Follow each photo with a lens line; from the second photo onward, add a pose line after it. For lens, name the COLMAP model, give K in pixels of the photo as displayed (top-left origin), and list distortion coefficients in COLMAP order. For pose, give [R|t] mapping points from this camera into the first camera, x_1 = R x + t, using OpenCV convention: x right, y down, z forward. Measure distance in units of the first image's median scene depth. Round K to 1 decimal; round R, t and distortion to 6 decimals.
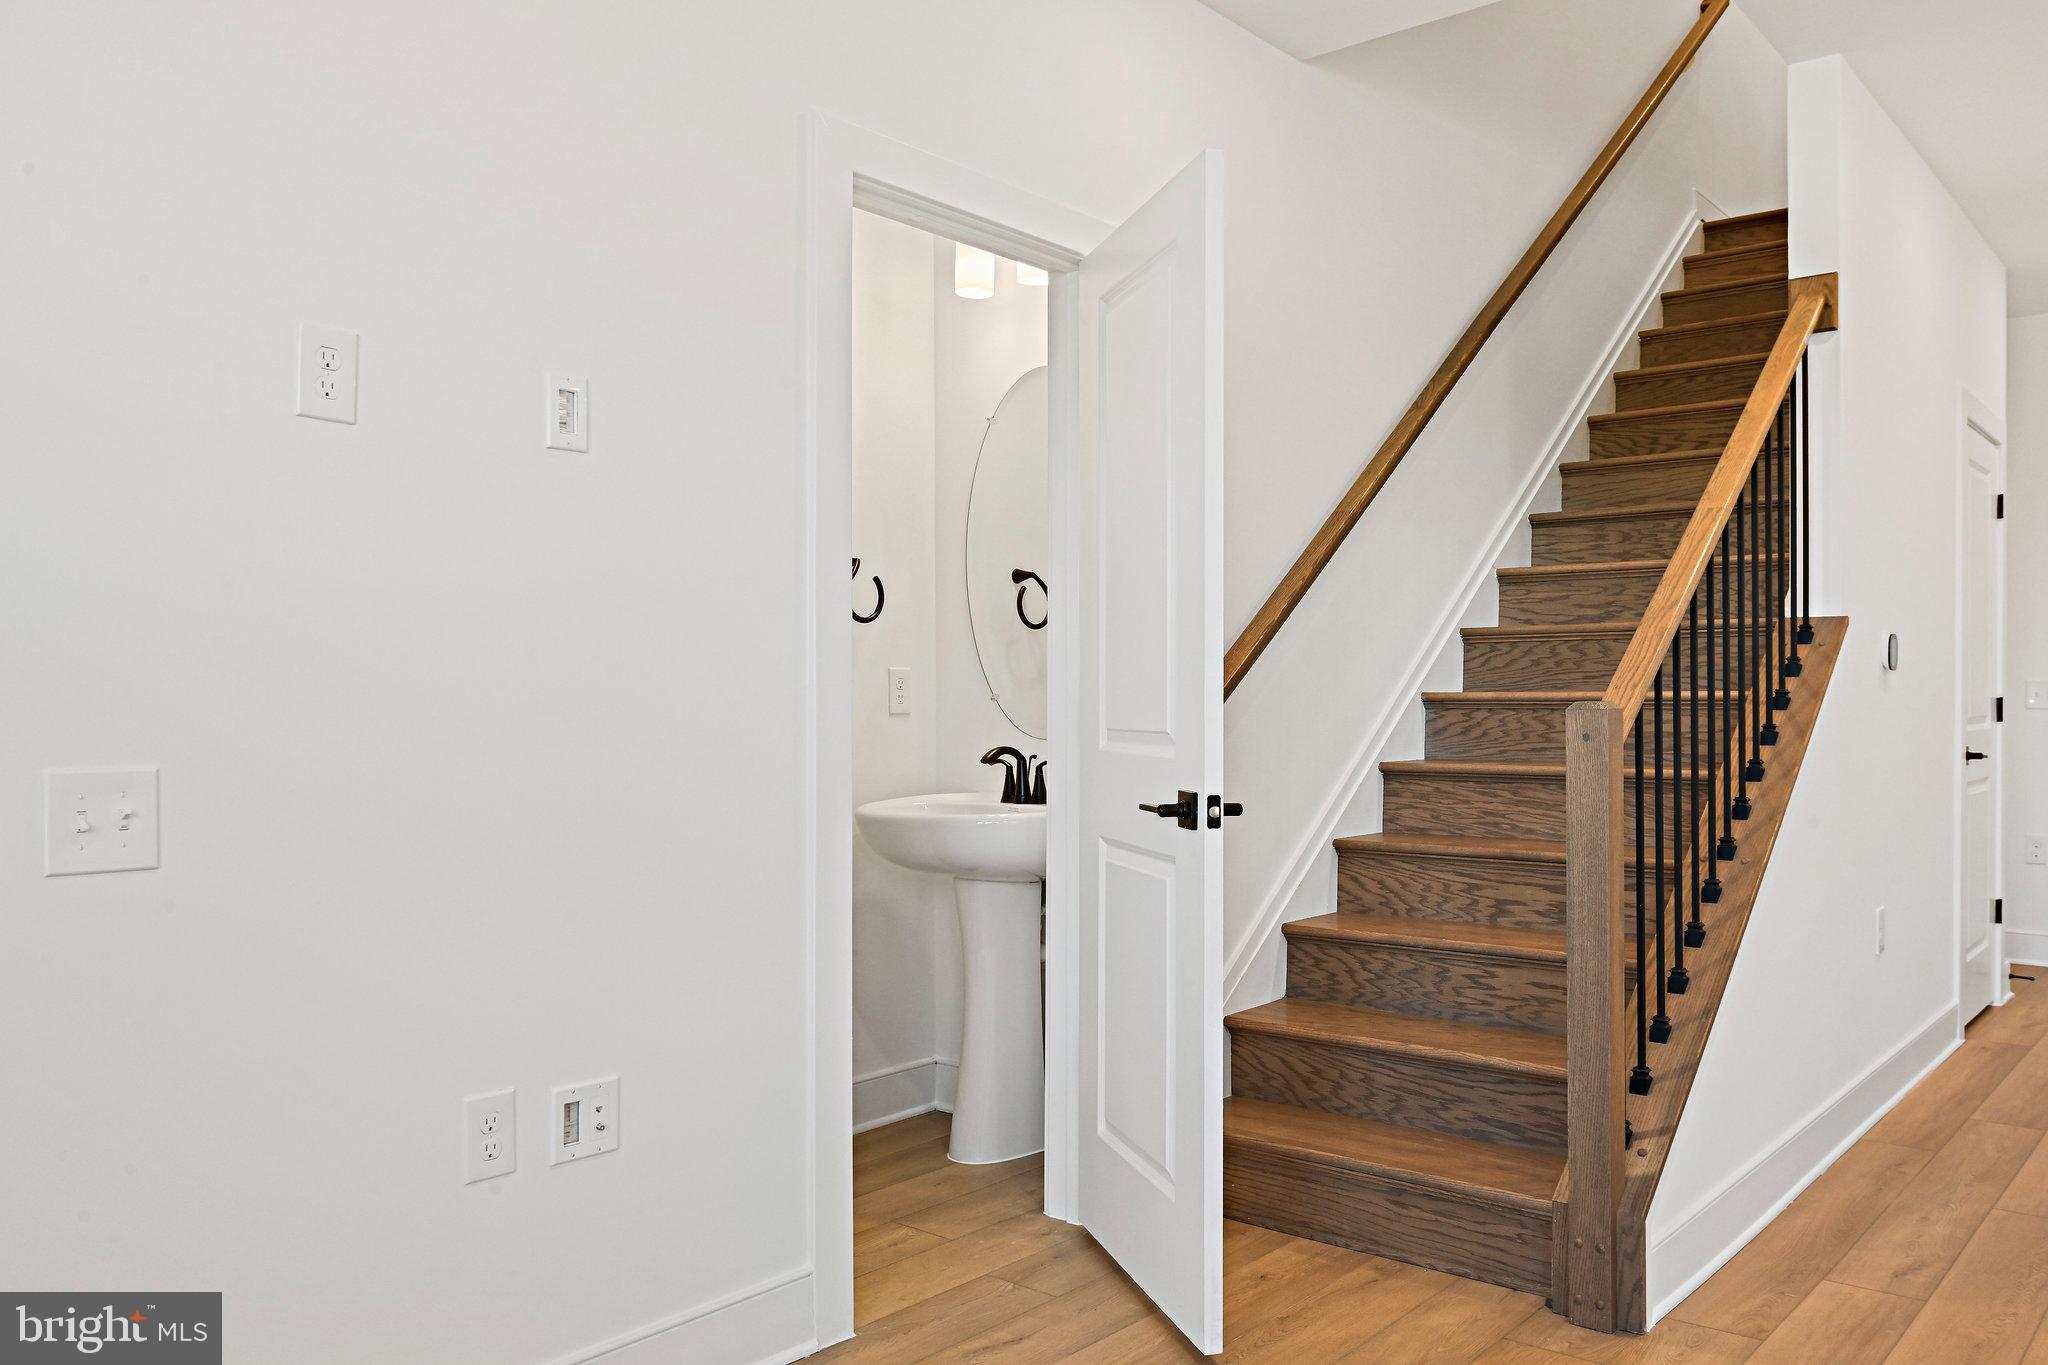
lens RADIAL K [[1562.6, 0, 1041.7], [0, 1562.6, 706.6], [0, 0, 1]] dist [-0.004948, -0.004079]
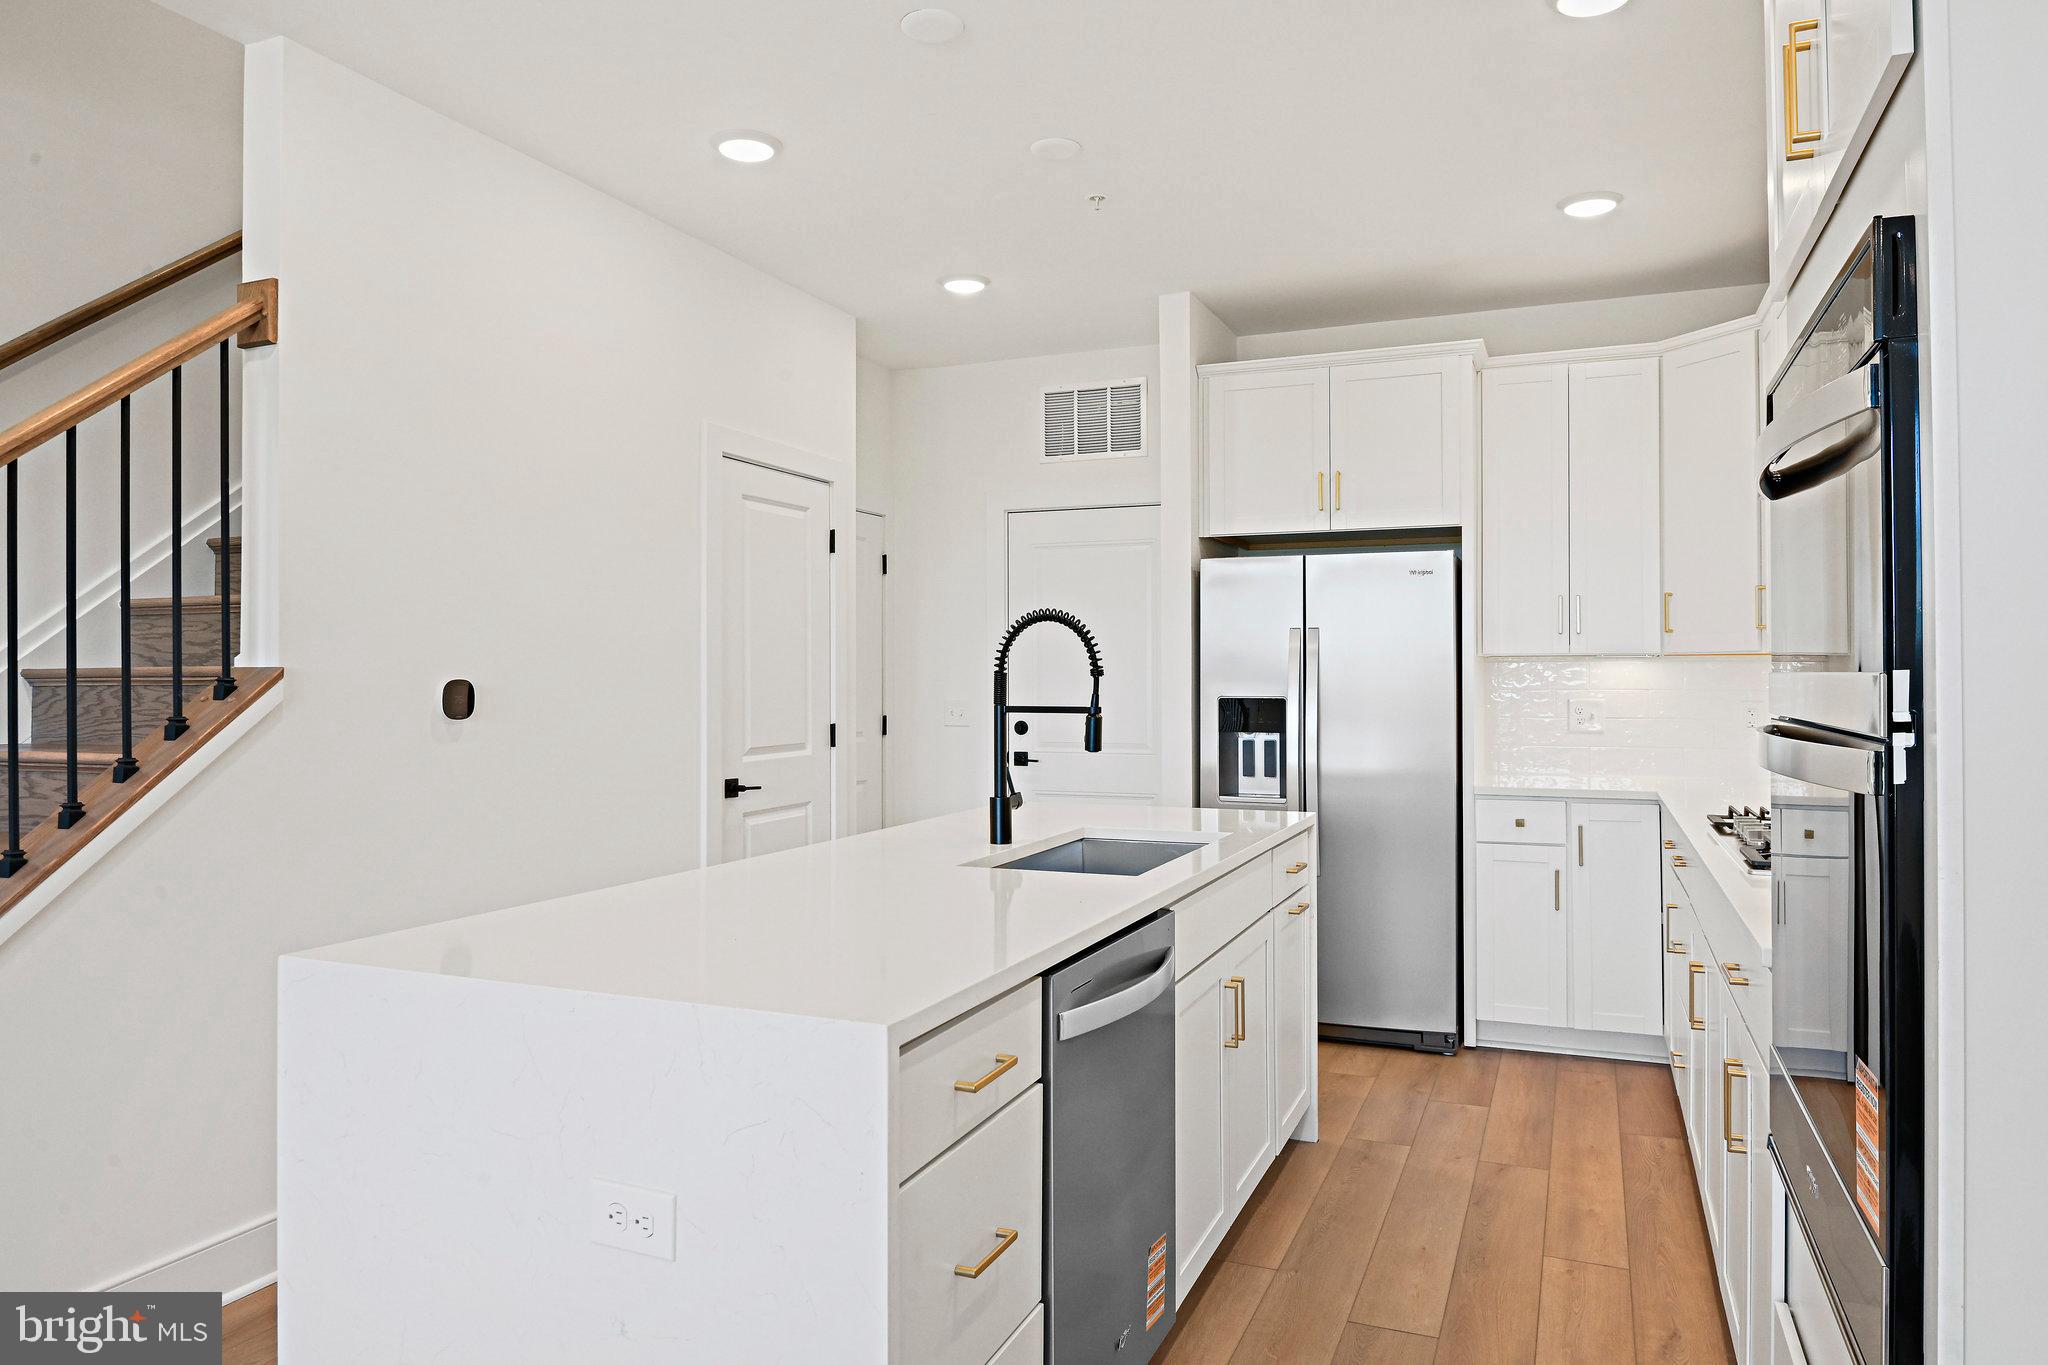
lens RADIAL K [[1341.8, 0, 1012.6], [0, 1341.8, 653.8], [0, 0, 1]] dist [-0.009527, 0.000714]
pose [[0.955007, 0.000521, 0.296582, 0.706145], [0.006899, 0.999689, -0.023971, -0.045996], [-0.296502, 0.024938, 0.954706, 0.161914]]
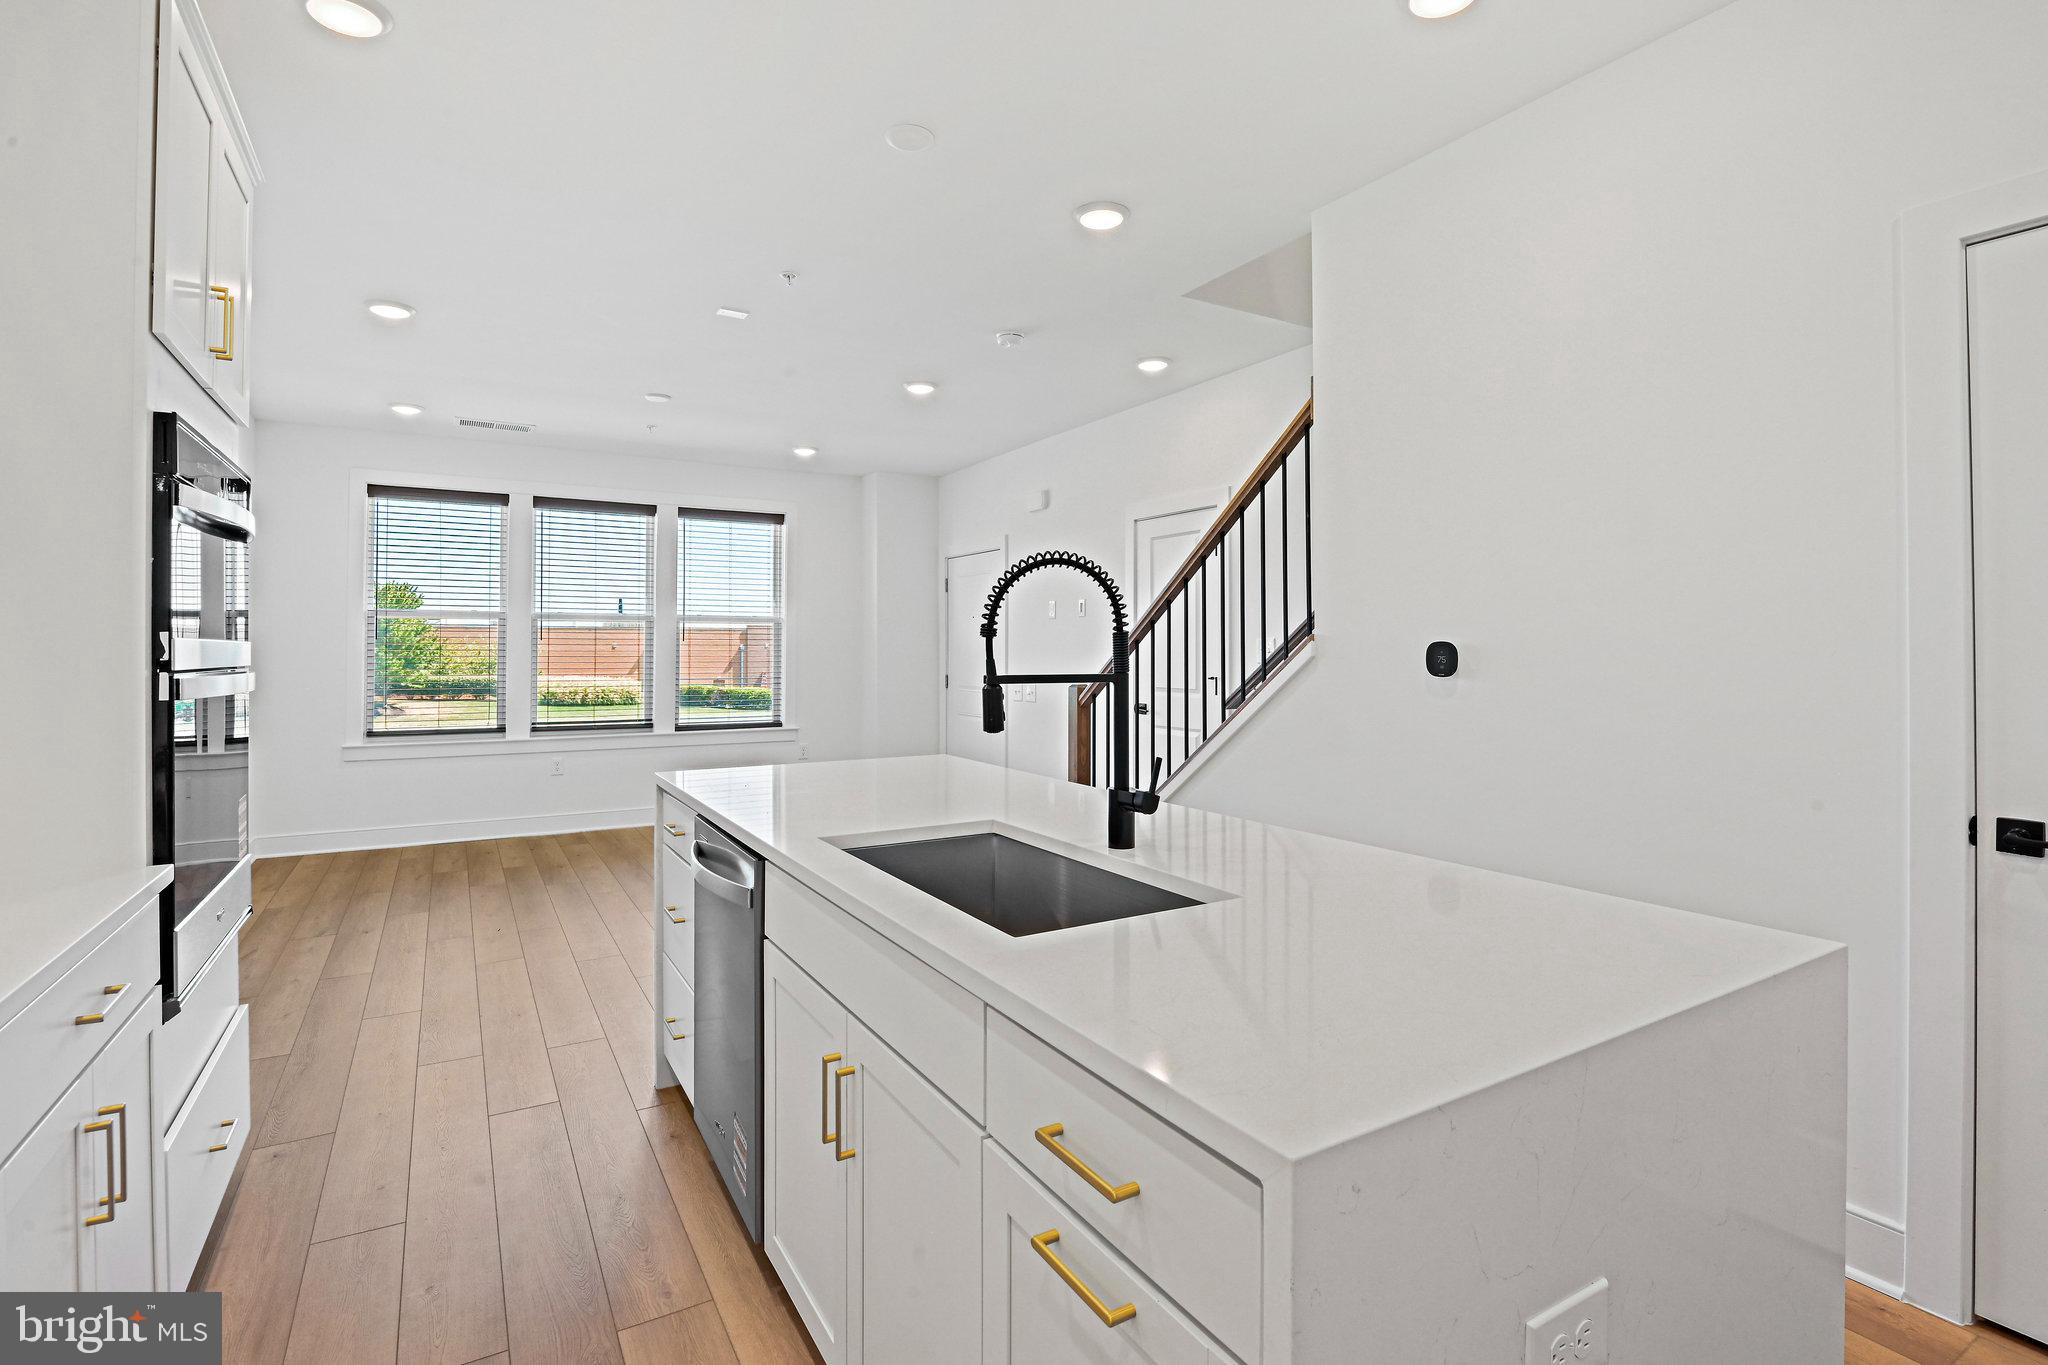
lens RADIAL K [[953.6, 0, 1028.6], [0, 953.6, 634.2], [0, 0, 1]] dist [-0.011812, -0.005671]
pose [[-0.312098, -0.014892, -0.949933, 1.386729], [-0.002438, 0.999886, -0.014874, -0.046188], [0.950047, -0.002326, -0.312099, 1.035462]]
